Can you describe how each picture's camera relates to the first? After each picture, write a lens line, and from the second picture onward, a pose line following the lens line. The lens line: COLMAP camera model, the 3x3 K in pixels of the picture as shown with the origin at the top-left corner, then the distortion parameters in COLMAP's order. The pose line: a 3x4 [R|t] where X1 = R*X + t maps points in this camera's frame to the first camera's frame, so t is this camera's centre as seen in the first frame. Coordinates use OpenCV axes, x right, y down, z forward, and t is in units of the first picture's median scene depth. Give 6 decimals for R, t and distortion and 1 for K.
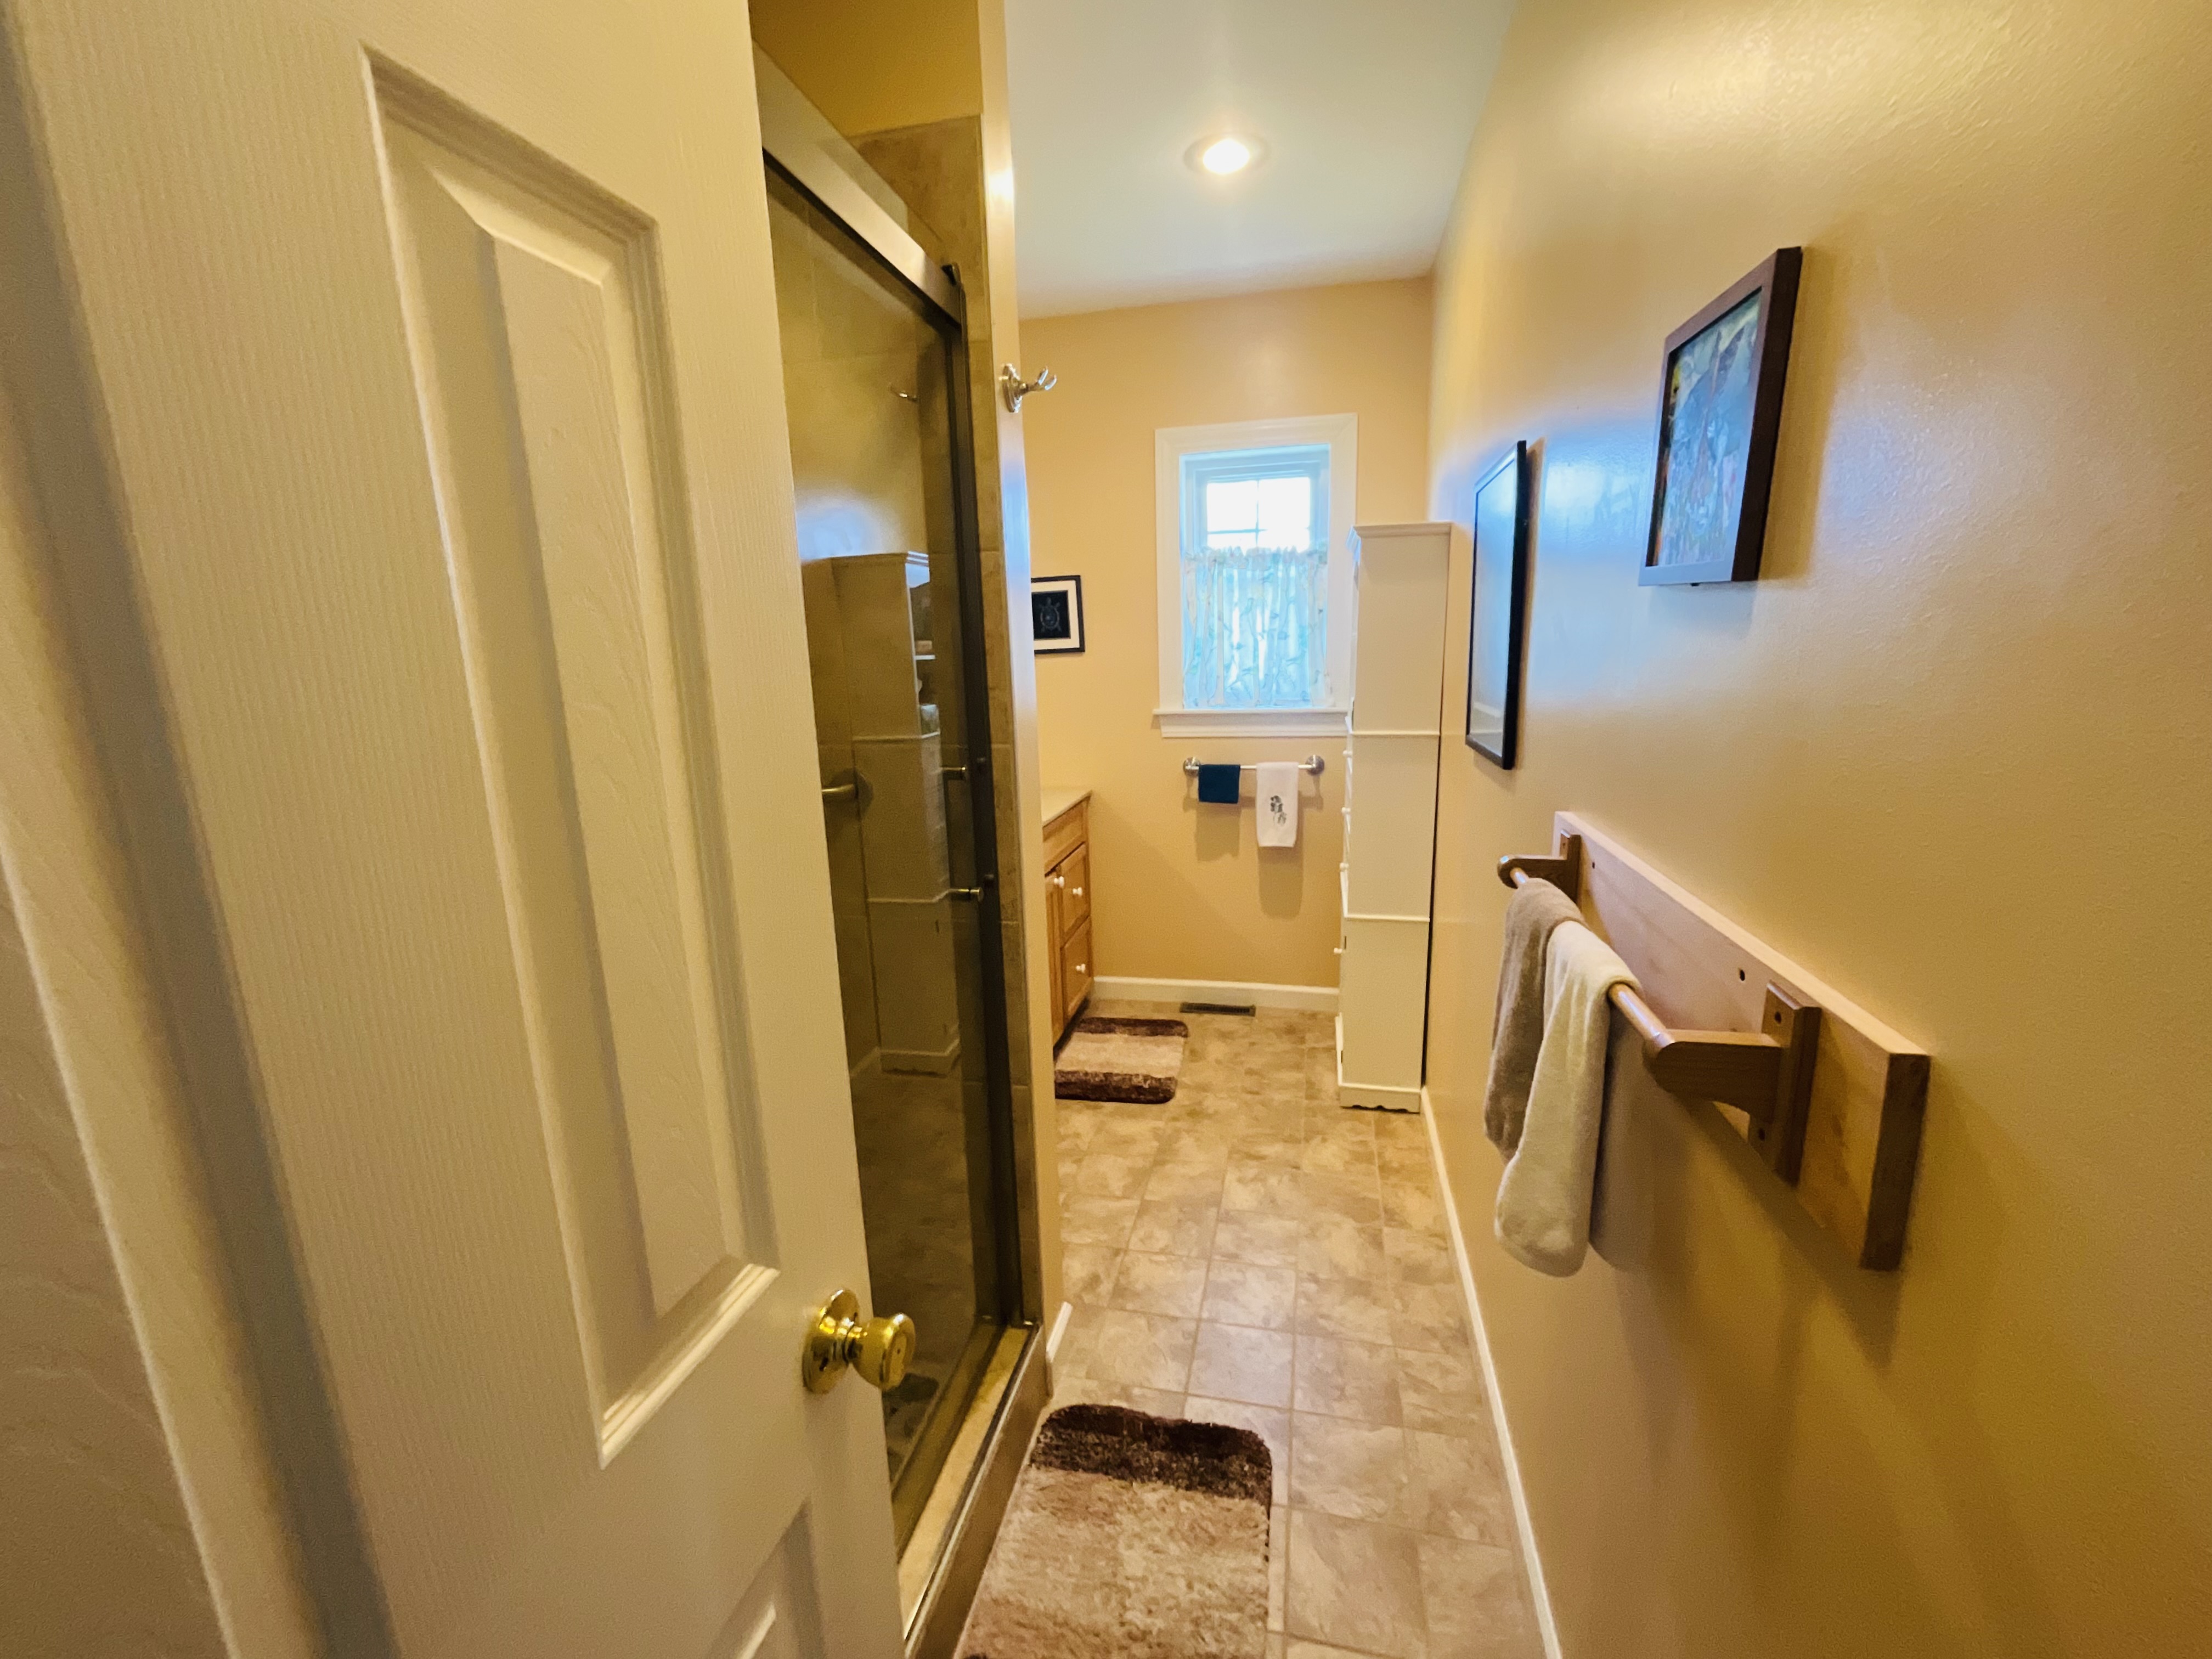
lens RADIAL K [[902.6, 0, 1104.7], [0, 902.6, 832.2], [0, 0, 1]] dist [-0.000939, 0.001805]
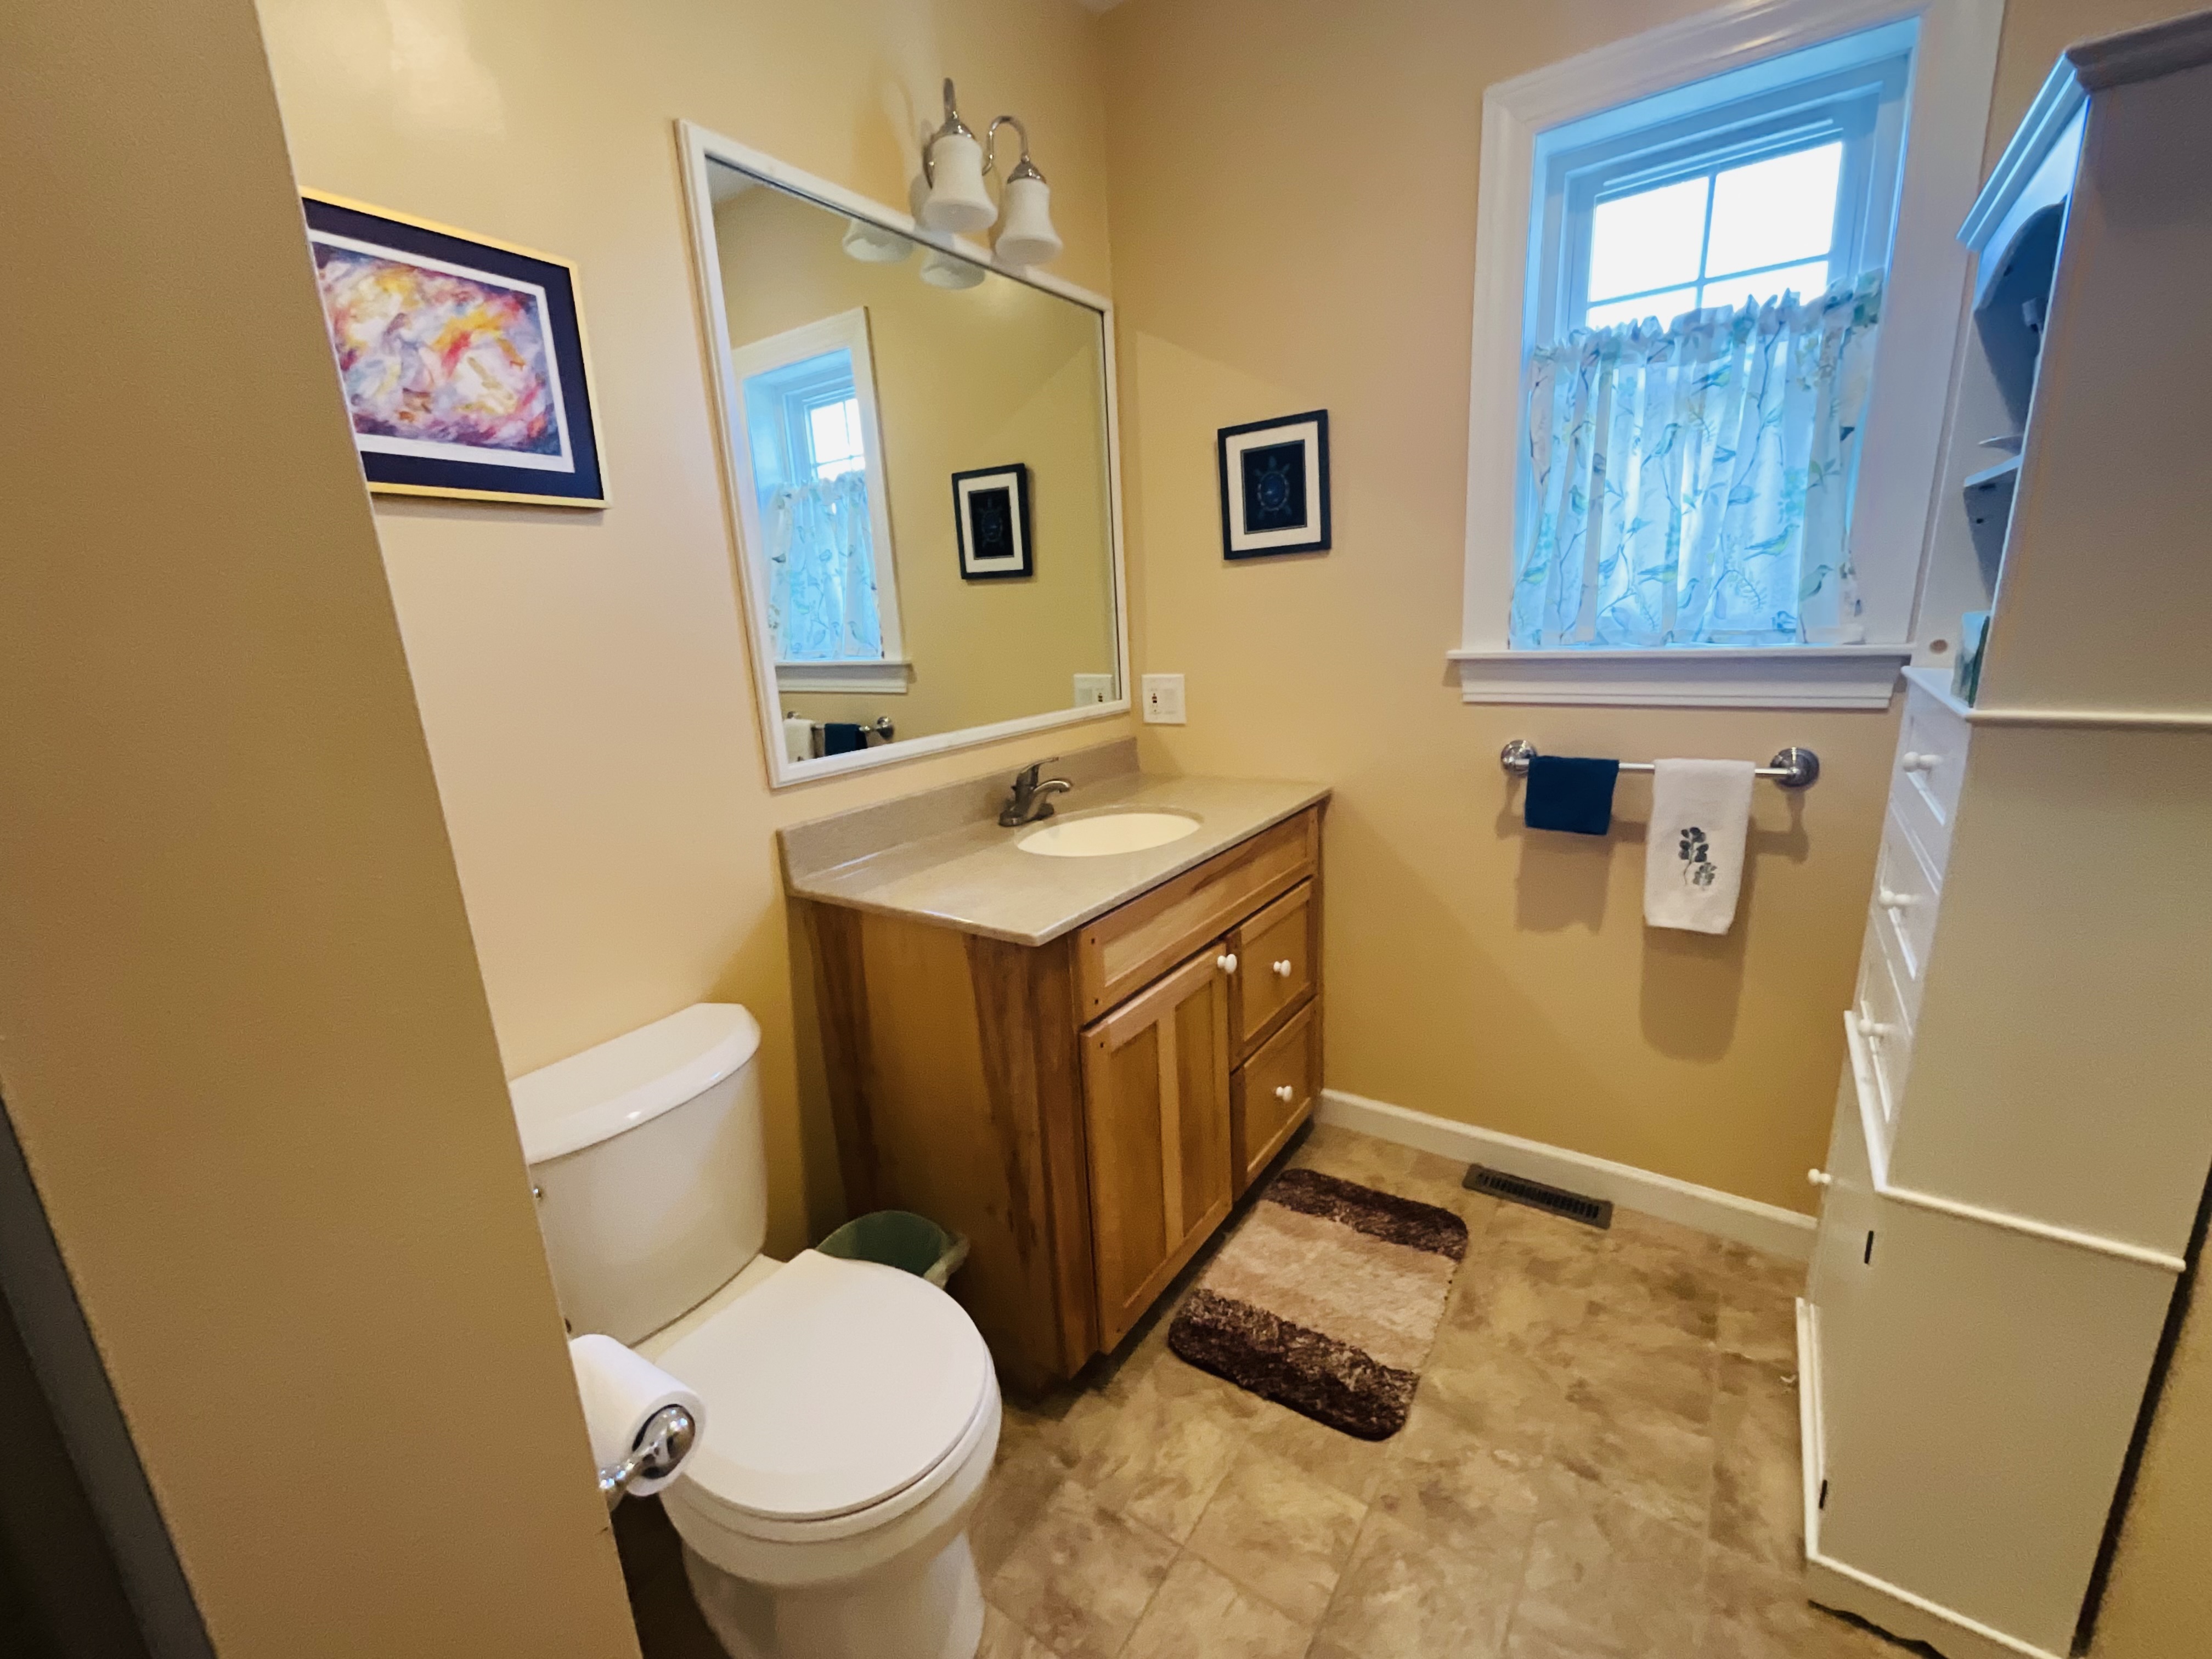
lens RADIAL K [[902.6, 0, 1115.6], [0, 902.6, 830.0], [0, 0, 1]] dist [-0.000939, 0.001805]
pose [[0.928484, 0.072284, -0.364271, 0.075342], [-0.052961, 0.996622, 0.062772, -0.052513], [0.367578, -0.038991, 0.929175, 0.421409]]
